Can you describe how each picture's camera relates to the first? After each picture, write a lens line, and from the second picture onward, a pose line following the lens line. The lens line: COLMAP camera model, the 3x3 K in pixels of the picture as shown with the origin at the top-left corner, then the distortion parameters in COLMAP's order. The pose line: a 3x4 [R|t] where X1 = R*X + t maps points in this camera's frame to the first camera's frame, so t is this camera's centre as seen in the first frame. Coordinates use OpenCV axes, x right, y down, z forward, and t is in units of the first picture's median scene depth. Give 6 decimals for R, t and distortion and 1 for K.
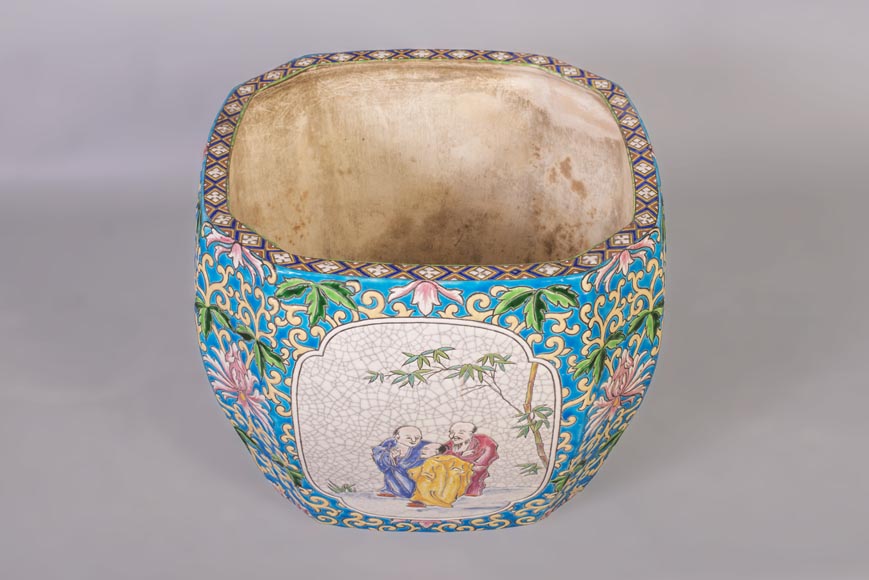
lens RADIAL K [[1298.8, 0, 456.5], [0, 1298.8, 294.2], [0, 0, 1]] dist [-0.044908, 0.012093]
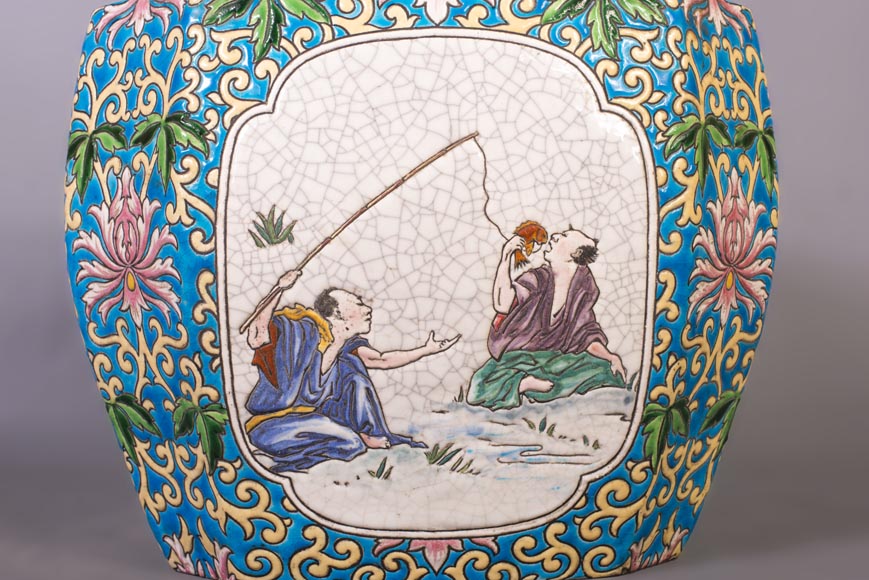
lens RADIAL K [[1298.8, 0, 456.5], [0, 1298.8, 294.2], [0, 0, 1]] dist [-0.044908, 0.012093]
pose [[0.996263, -0.023016, 0.083249, -0.069377], [0.067191, 0.812160, -0.579553, 0.487319], [-0.054272, 0.582980, 0.810672, 0.544401]]
